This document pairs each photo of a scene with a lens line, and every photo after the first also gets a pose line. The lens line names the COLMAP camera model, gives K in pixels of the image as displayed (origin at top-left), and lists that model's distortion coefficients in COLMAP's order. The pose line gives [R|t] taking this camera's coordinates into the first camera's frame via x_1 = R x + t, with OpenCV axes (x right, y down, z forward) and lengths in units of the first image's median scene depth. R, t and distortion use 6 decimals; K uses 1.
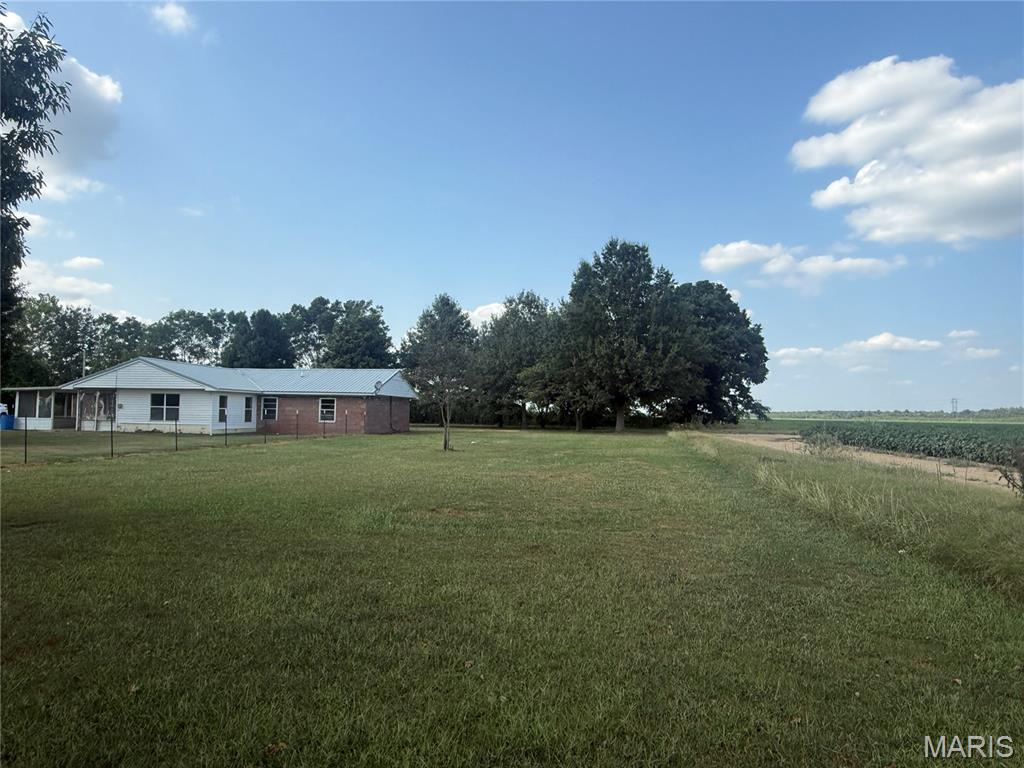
lens RADIAL K [[700.7, 0, 514.0], [0, 700.7, 384.1], [0, 0, 1]] dist [-0.021779, -0.001863]
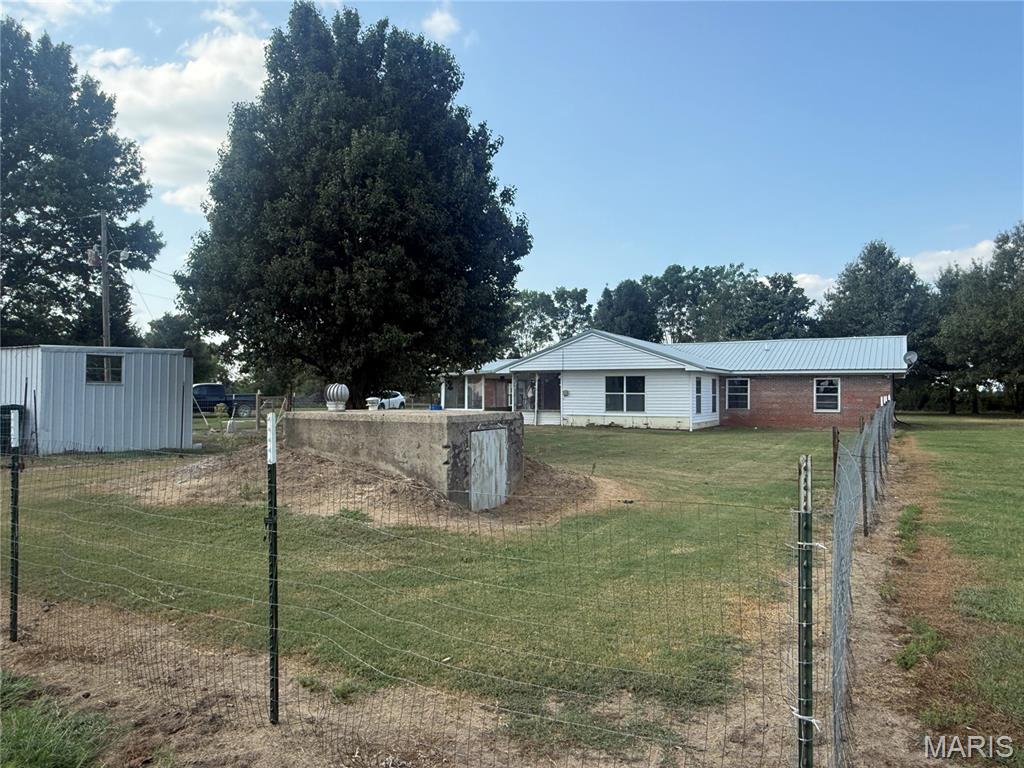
lens RADIAL K [[700.7, 0, 510.8], [0, 700.7, 381.7], [0, 0, 1]] dist [-0.021779, -0.001863]
pose [[0.930180, -0.018300, -0.366648, -0.300524], [0.025841, 0.999543, 0.015670, 0.004261], [0.366194, -0.024050, 0.930228, 0.219875]]
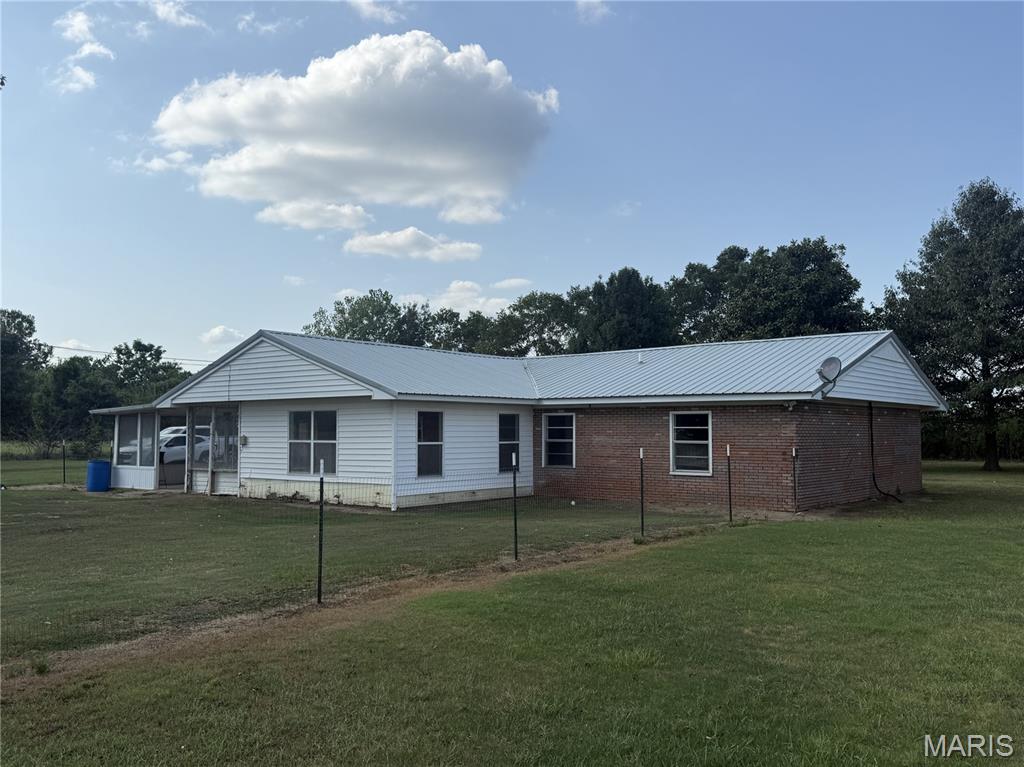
lens RADIAL K [[867.8, 0, 509.9], [0, 867.8, 379.8], [0, 0, 1]] dist [0.027784, -0.017741]
pose [[0.845865, -0.048806, -0.531159, -0.097224], [0.035654, 0.998751, -0.034992, 0.015923], [0.532204, 0.010661, 0.846549, 0.542518]]
